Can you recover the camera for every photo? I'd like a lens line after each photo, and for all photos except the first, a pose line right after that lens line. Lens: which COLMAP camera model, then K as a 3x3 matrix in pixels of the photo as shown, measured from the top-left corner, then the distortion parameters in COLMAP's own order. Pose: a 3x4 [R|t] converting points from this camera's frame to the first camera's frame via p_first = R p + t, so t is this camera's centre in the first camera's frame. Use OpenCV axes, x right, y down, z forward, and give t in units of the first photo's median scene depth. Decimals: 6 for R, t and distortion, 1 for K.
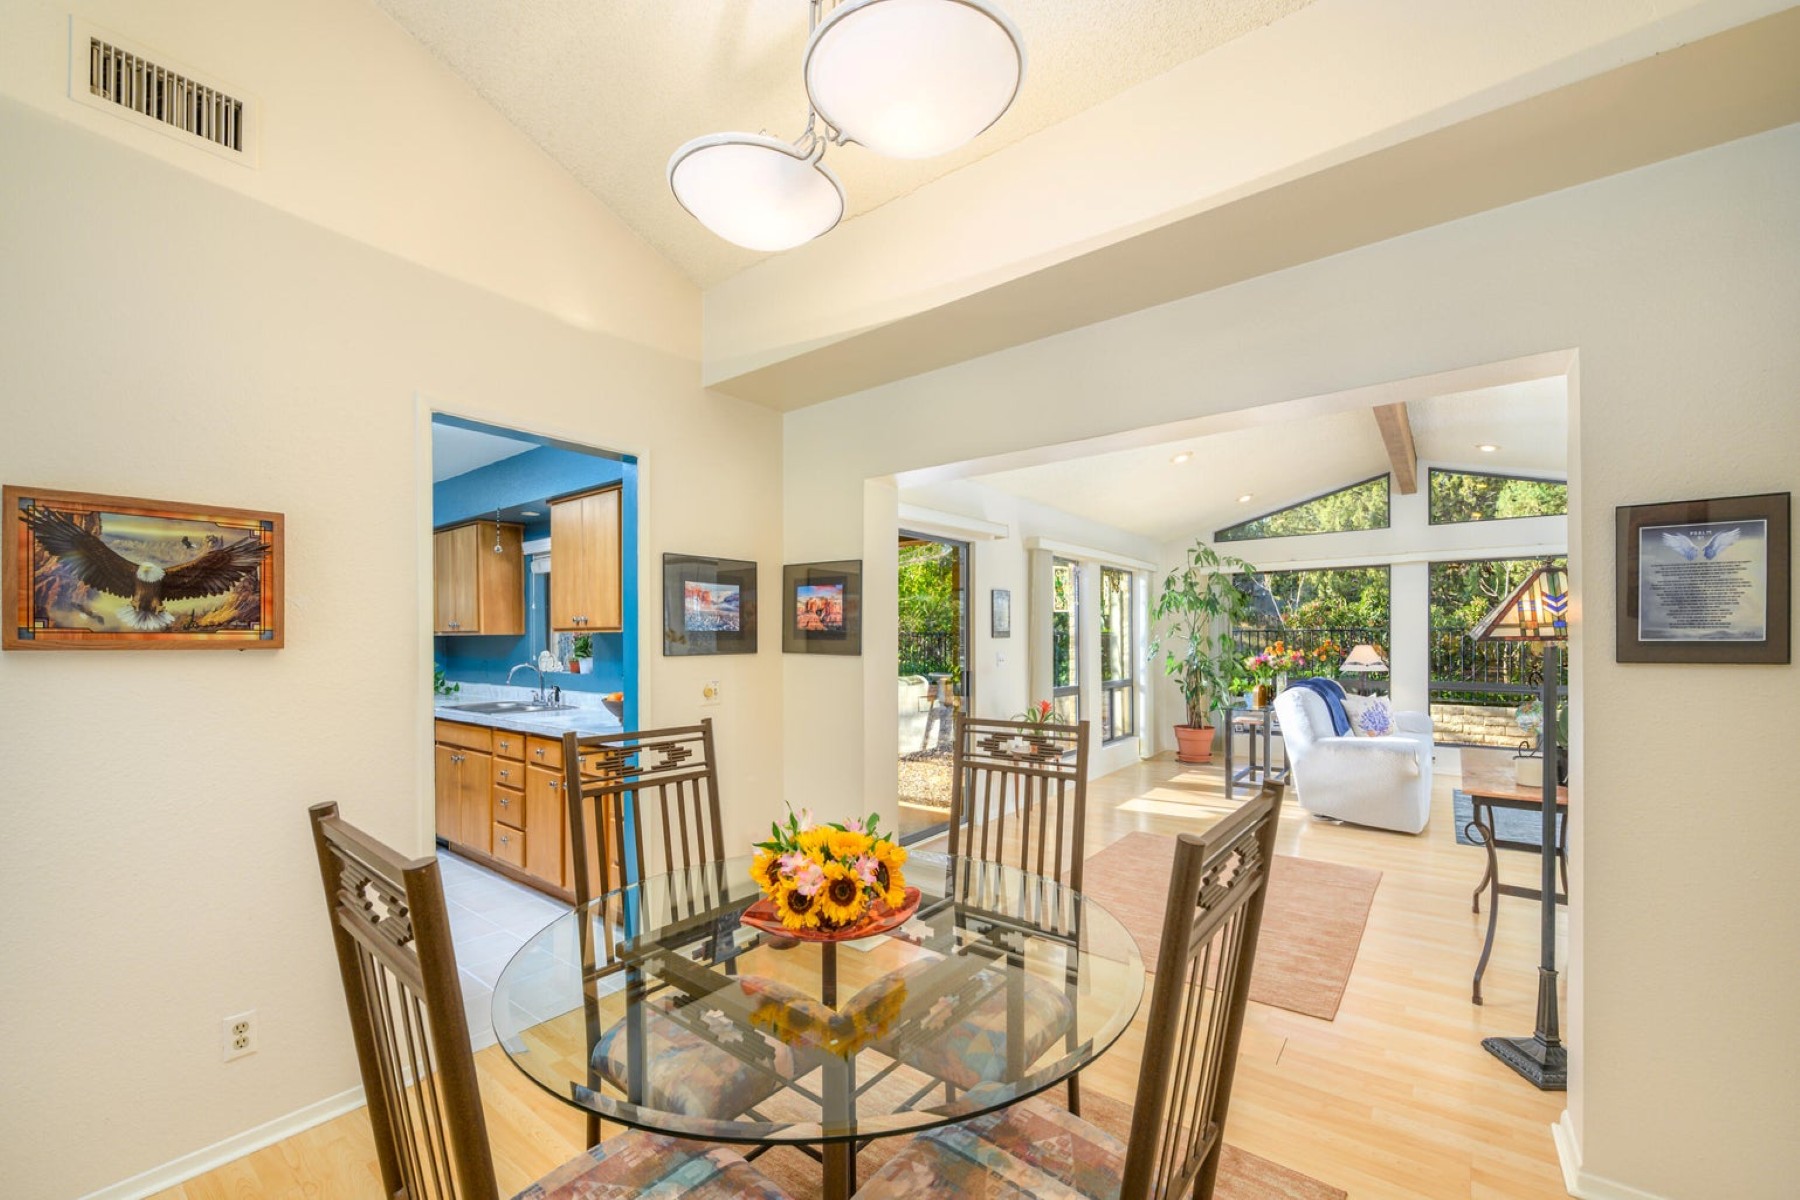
lens RADIAL K [[711.1, 0, 900.8], [0, 711.1, 650.1], [0, 0, 1]] dist [0.000221, -0.000005]
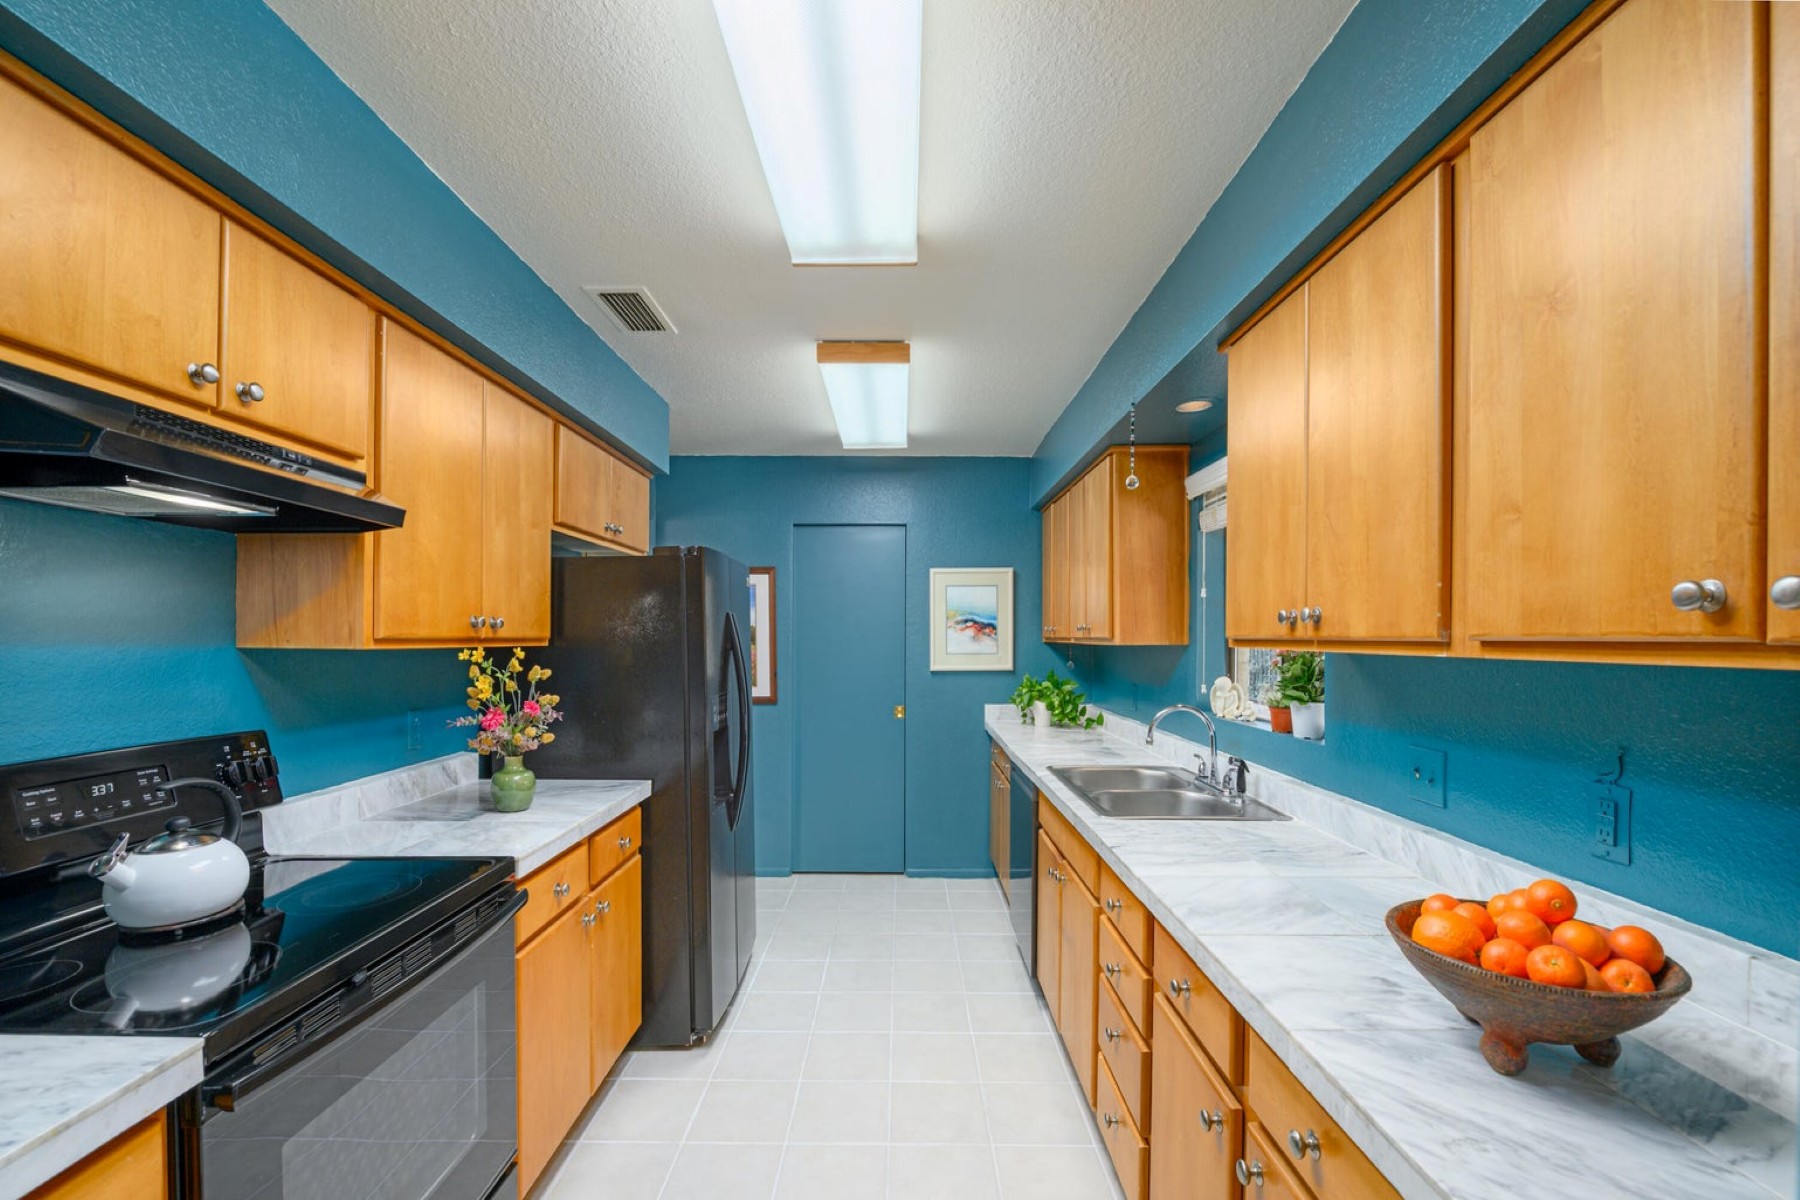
lens RADIAL K [[711.1, 0, 900.8], [0, 711.1, 650.1], [0, 0, 1]] dist [0.000221, -0.000005]
pose [[0.607896, 0.013473, -0.793903, -0.232752], [-0.006616, 0.999907, 0.011903, -0.023217], [0.793989, -0.001984, 0.607928, 0.502543]]
